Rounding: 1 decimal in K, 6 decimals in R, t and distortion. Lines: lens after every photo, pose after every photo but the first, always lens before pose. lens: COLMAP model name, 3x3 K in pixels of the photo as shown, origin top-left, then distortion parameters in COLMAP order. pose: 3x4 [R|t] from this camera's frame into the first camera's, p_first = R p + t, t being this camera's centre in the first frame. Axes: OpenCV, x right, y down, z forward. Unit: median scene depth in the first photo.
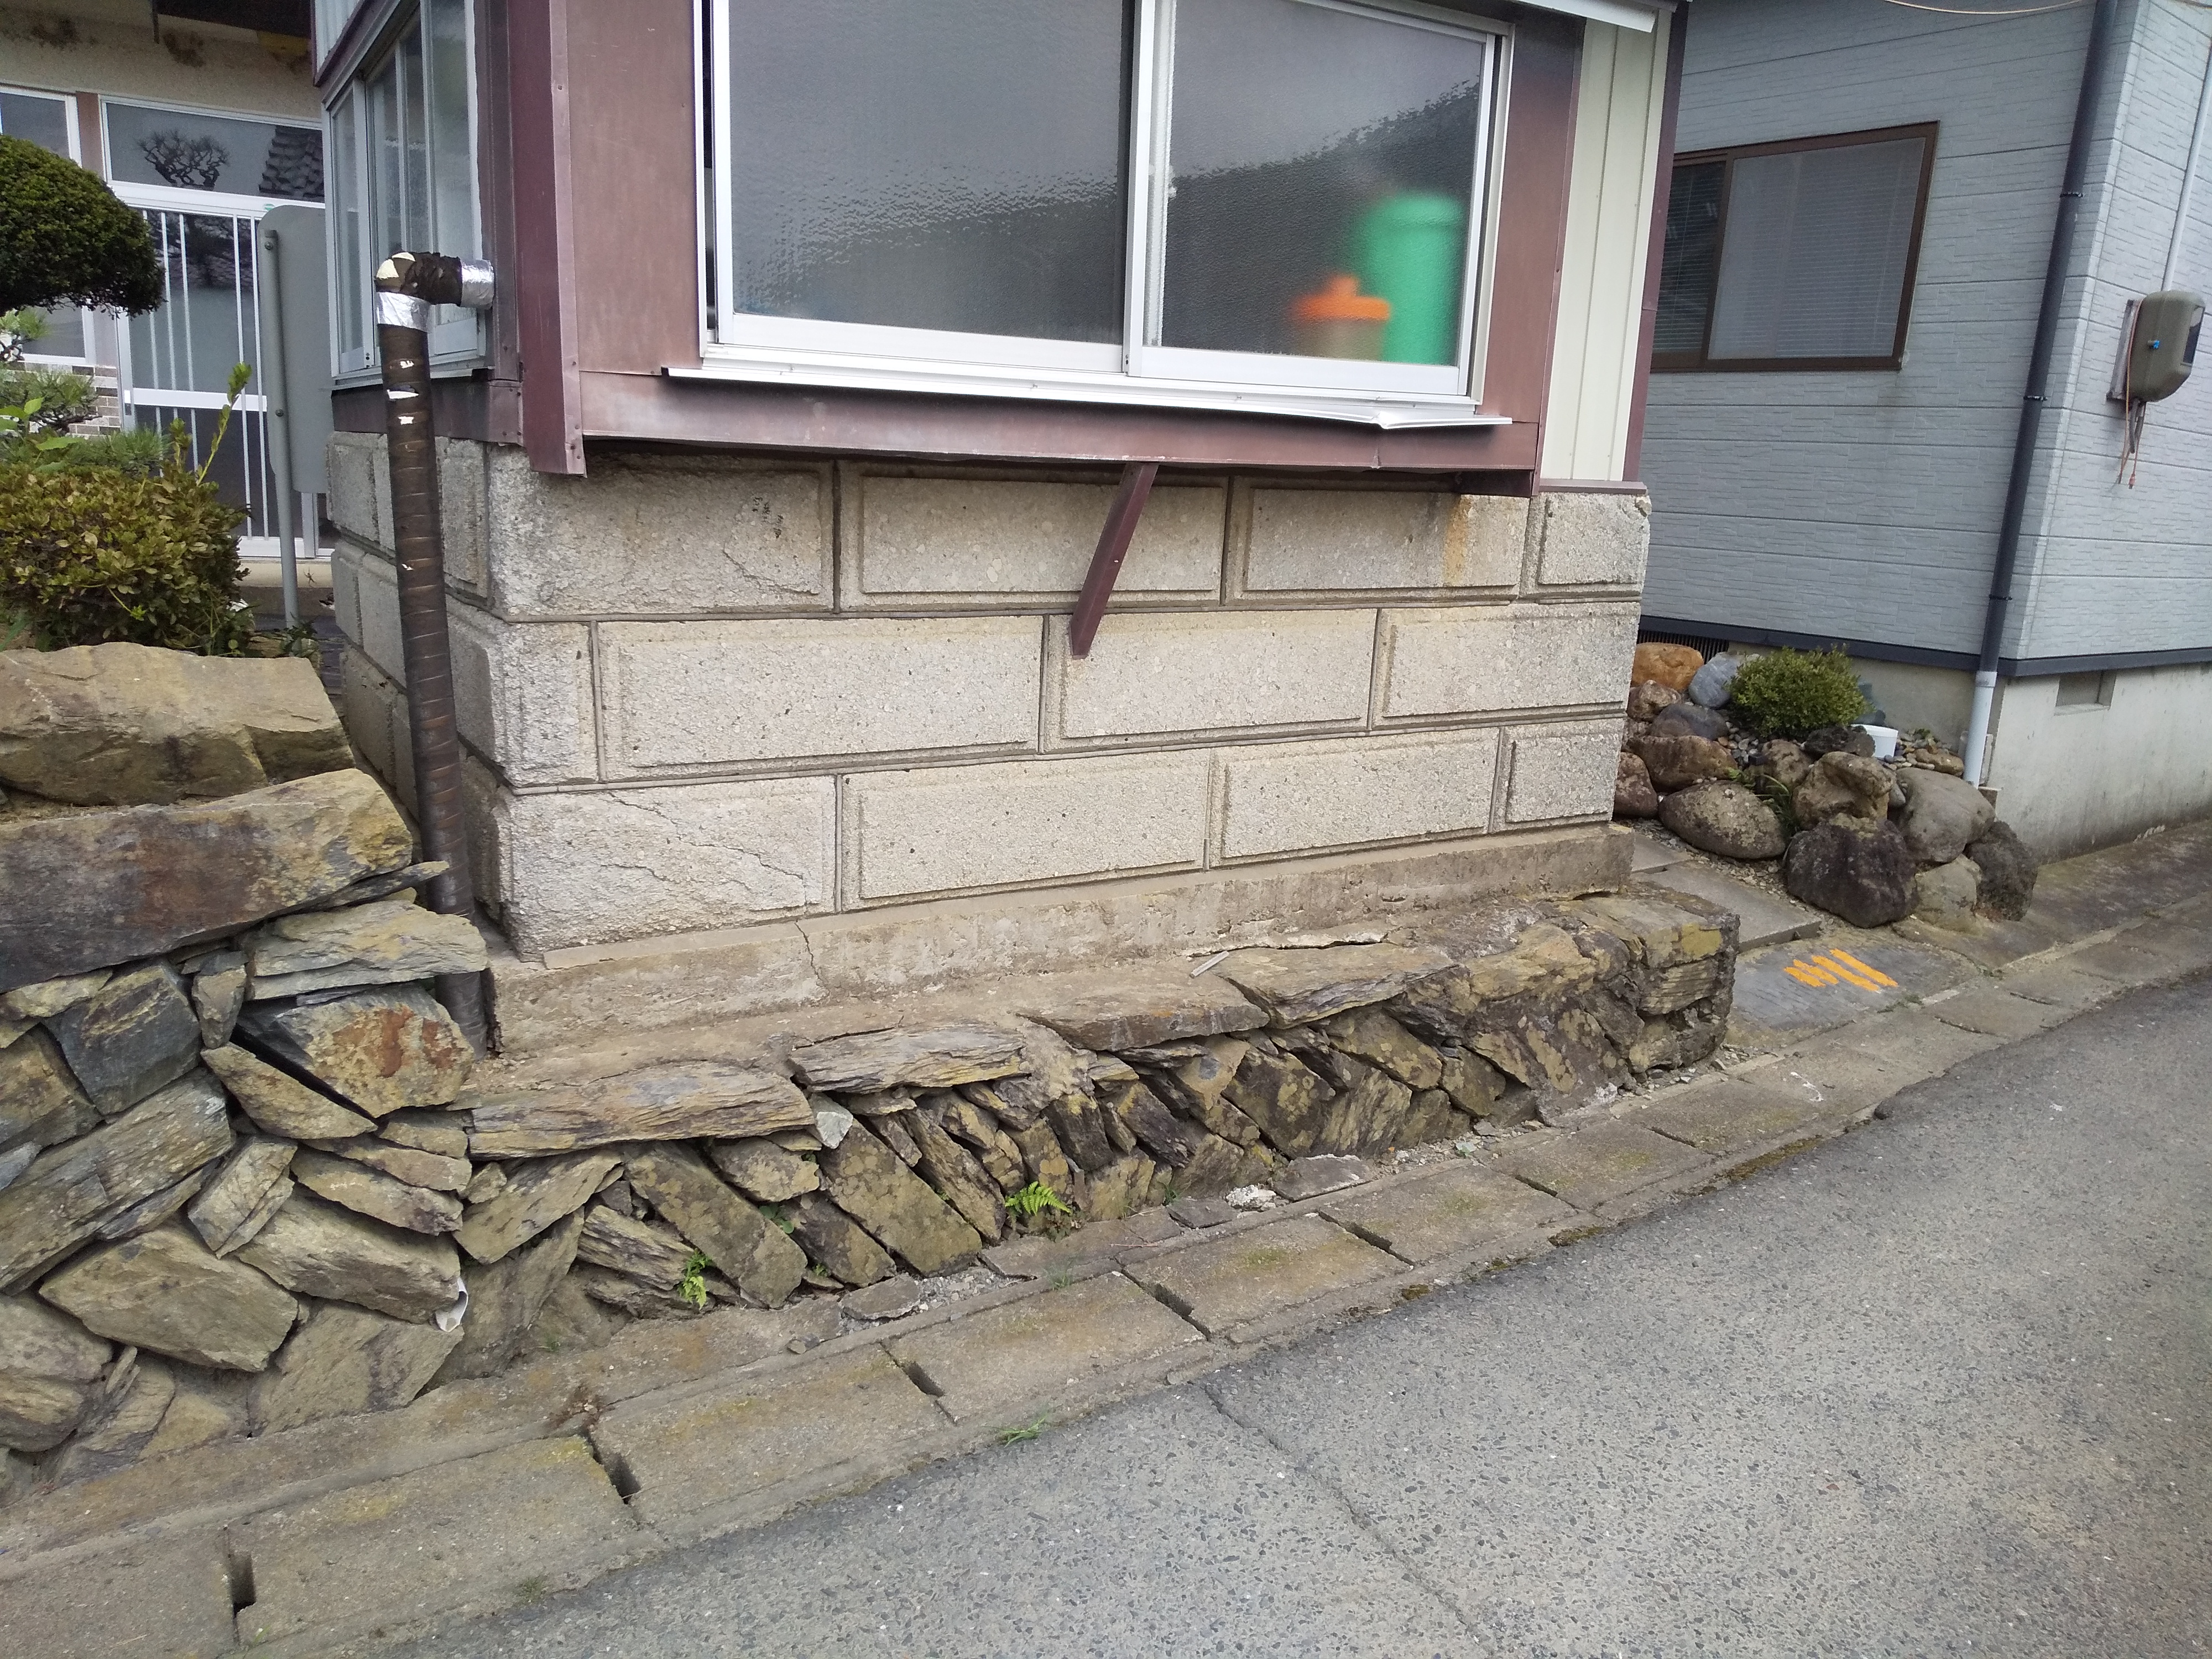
lens RADIAL K [[1566.4, 0, 1097.4], [0, 1566.4, 826.3], [0, 0, 1]] dist [0.134974, -0.269151]
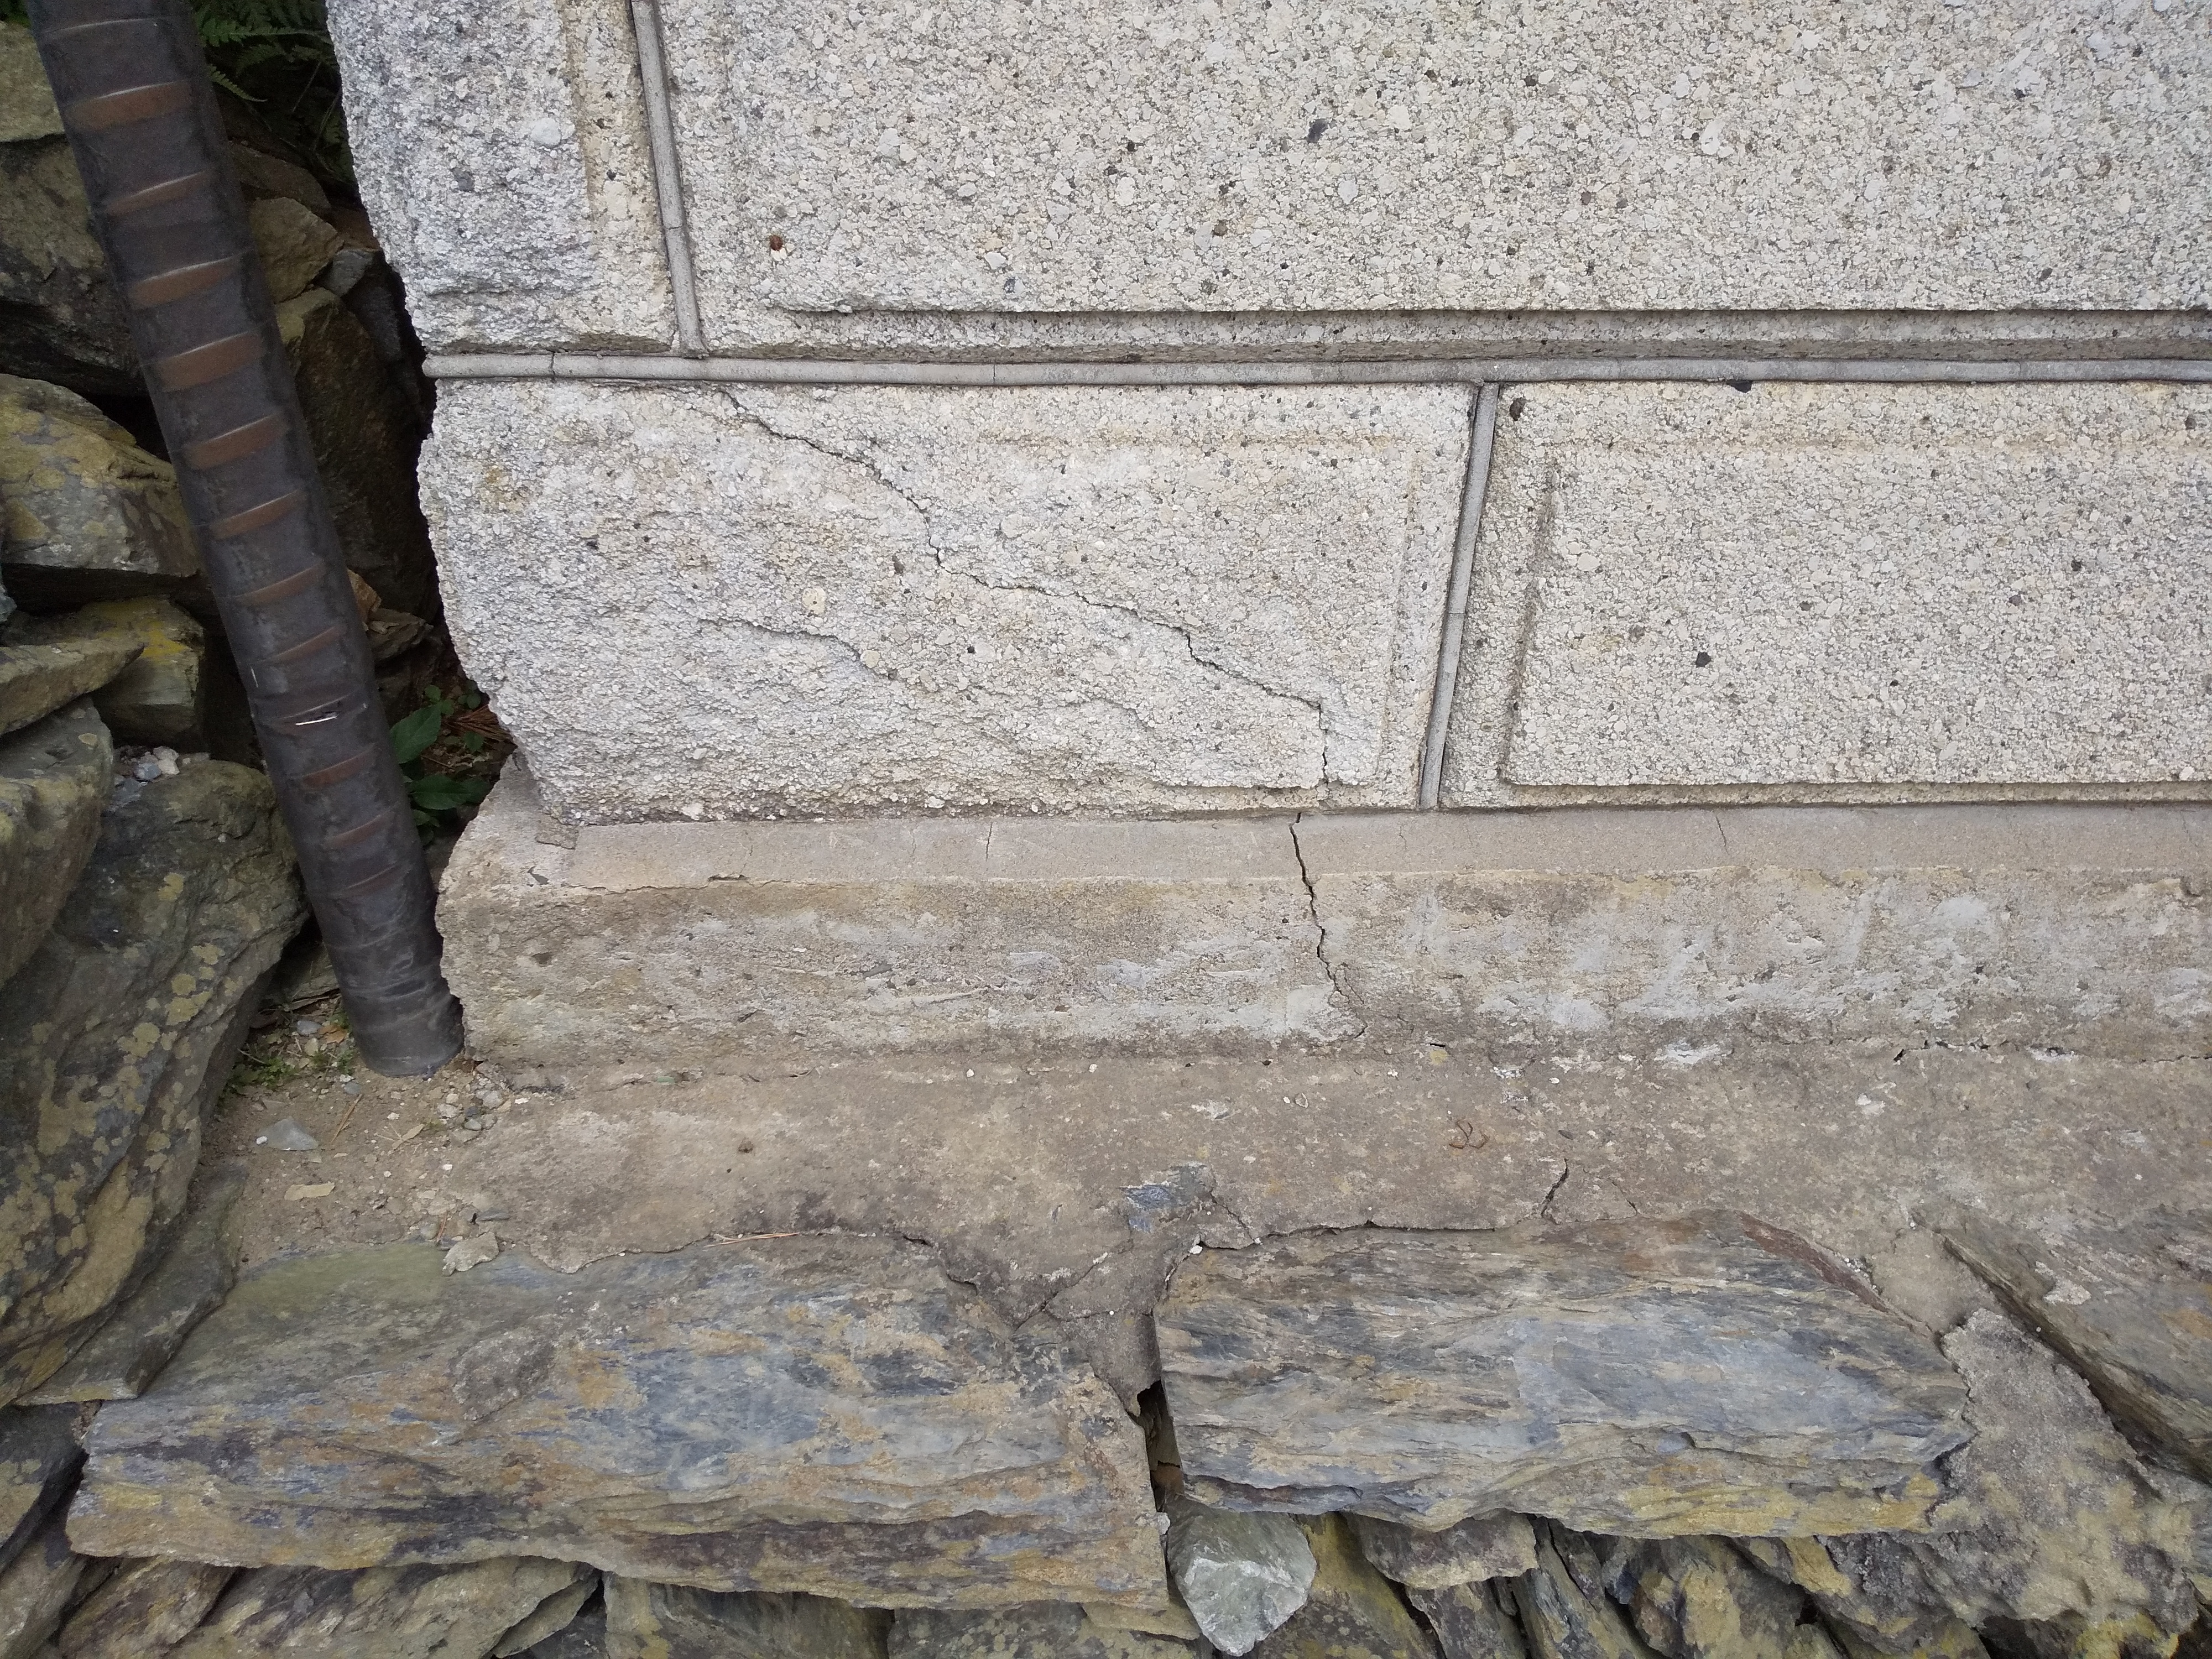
lens RADIAL K [[1566.4, 0, 1097.4], [0, 1566.4, 826.3], [0, 0, 1]] dist [0.134974, -0.269151]
pose [[0.880055, 0.221266, -0.420172, -0.089995], [-0.084199, 0.943499, 0.320499, -0.044822], [0.467347, -0.246679, 0.848962, 0.719776]]
